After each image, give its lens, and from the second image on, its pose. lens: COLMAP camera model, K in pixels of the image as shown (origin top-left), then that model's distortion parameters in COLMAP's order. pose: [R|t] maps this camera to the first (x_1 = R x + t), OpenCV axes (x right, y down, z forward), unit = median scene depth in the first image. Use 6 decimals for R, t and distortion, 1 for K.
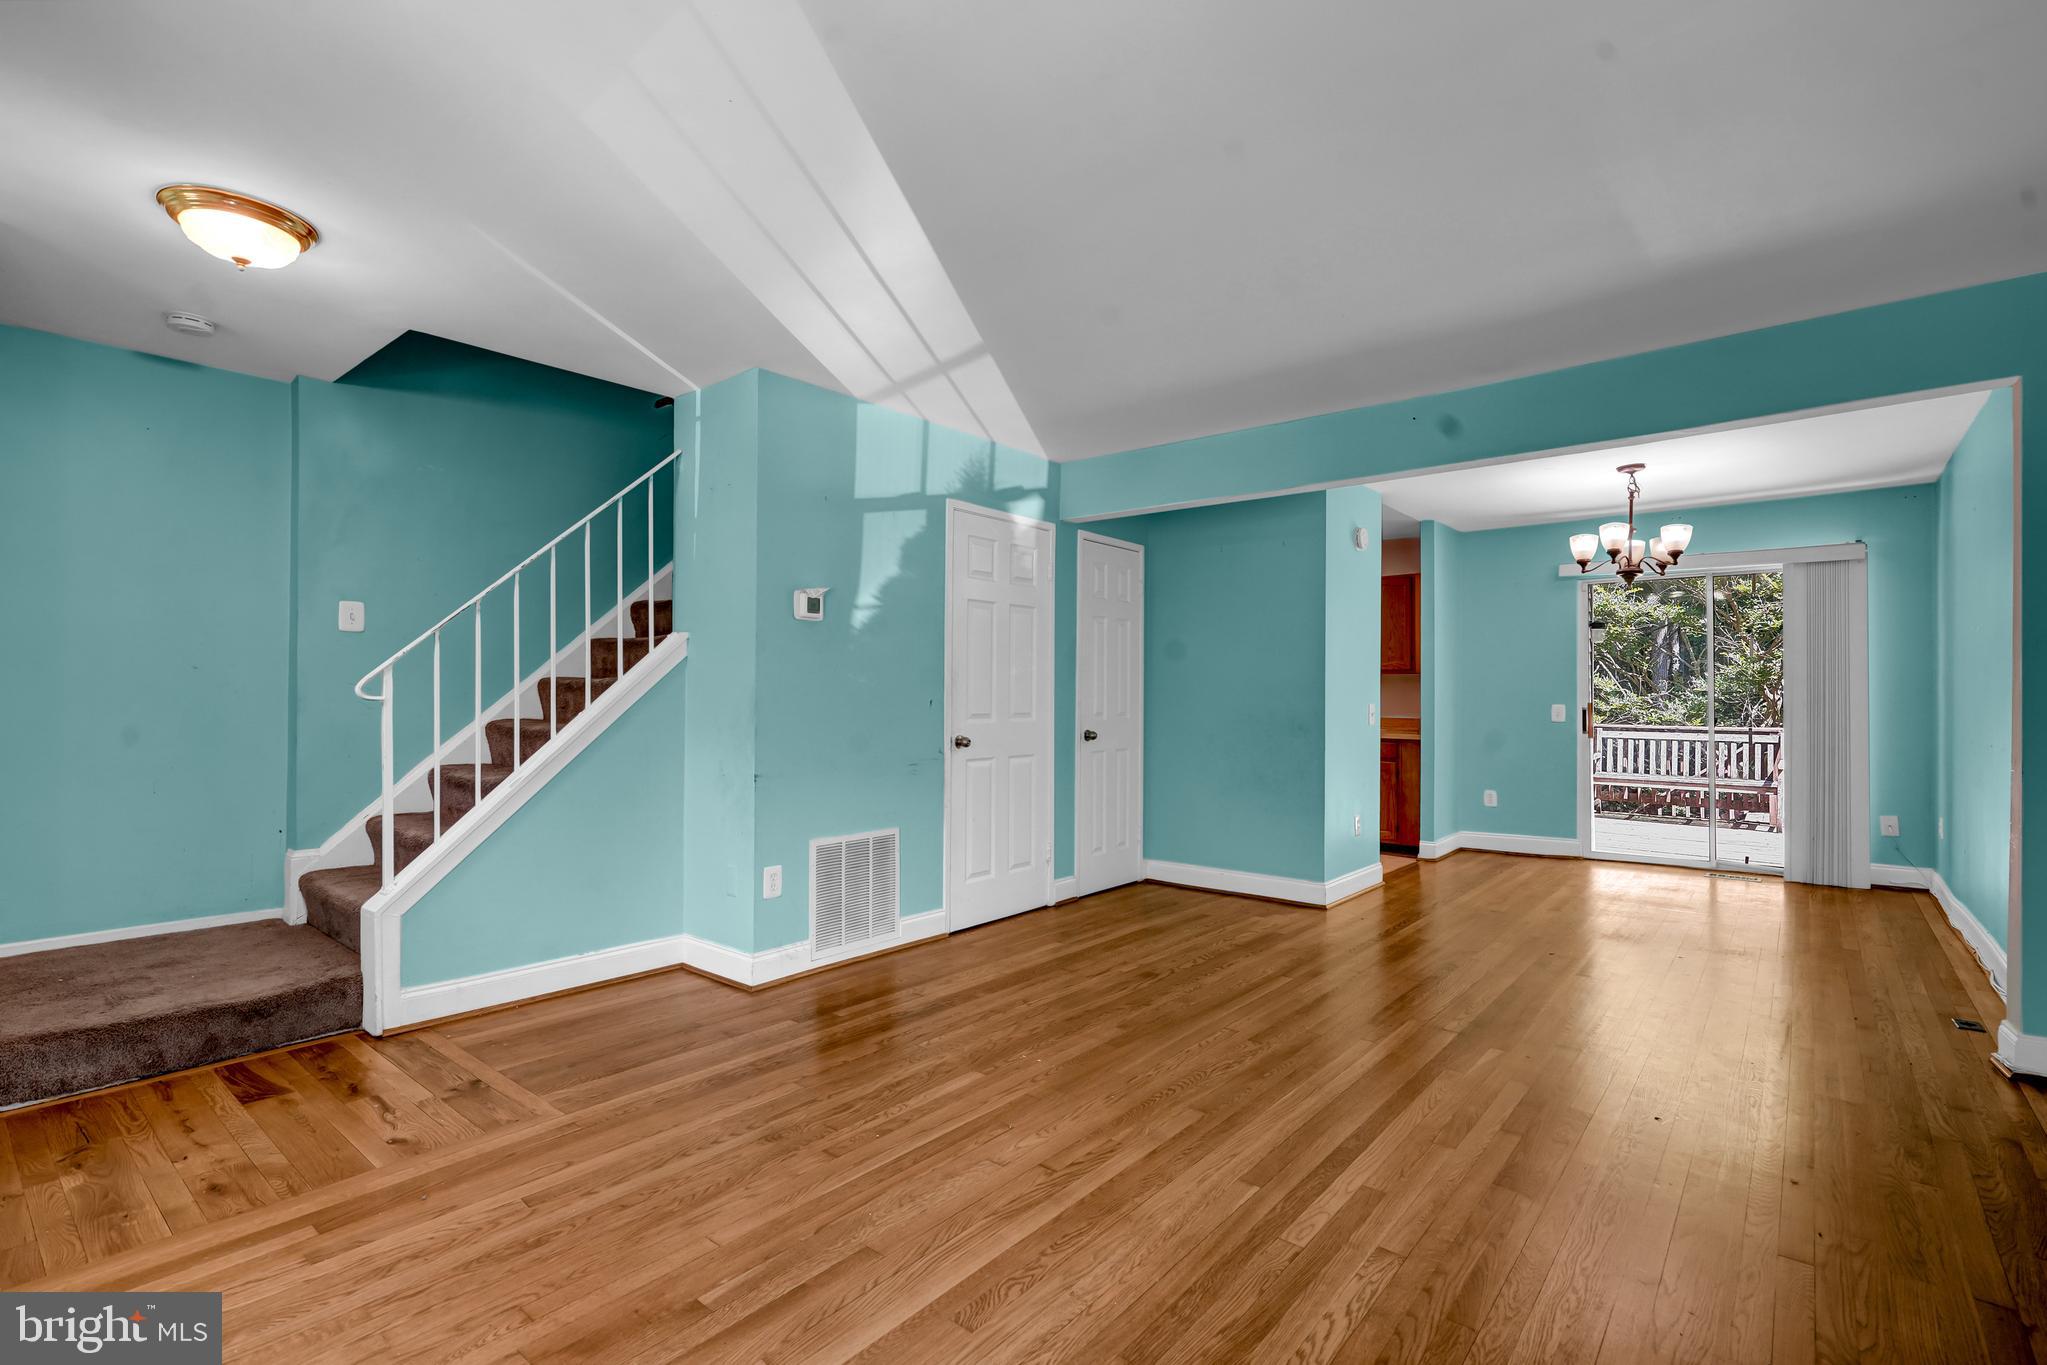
lens RADIAL K [[924.2, 0, 1018.7], [0, 924.2, 689.0], [0, 0, 1]] dist [-0.004011, -0.000022]
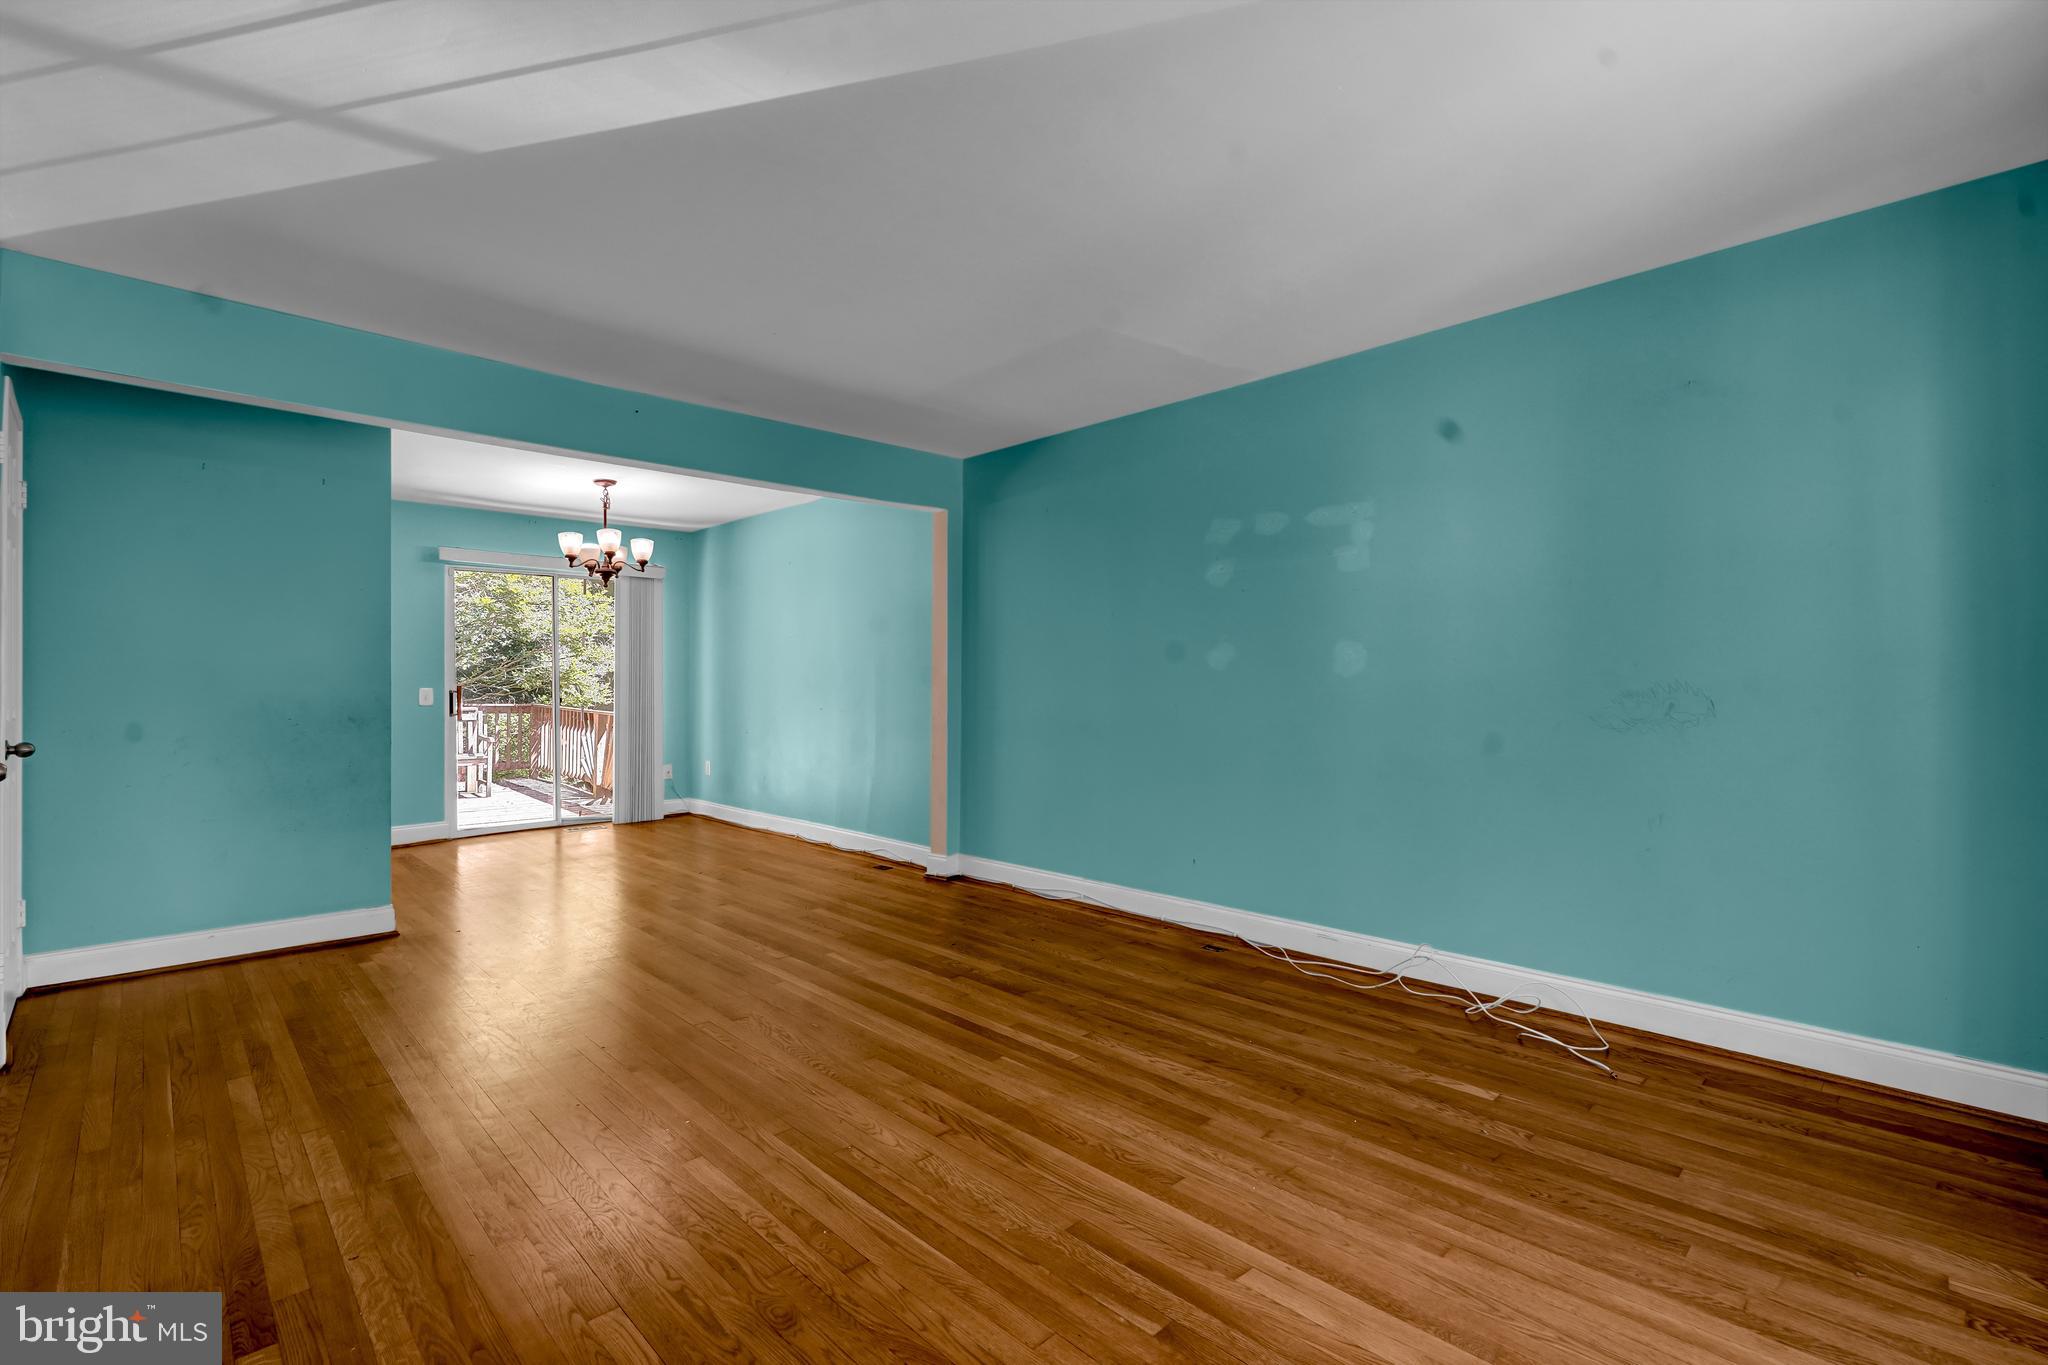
lens RADIAL K [[924.7, 0, 1019.2], [0, 924.7, 689.0], [0, 0, 1]] dist [-0.004011, -0.000022]
pose [[0.108413, -0.009455, 0.994061, -0.396413], [-0.009899, 0.999895, 0.010590, 0.002404], [-0.994057, -0.010989, 0.108308, 0.323779]]
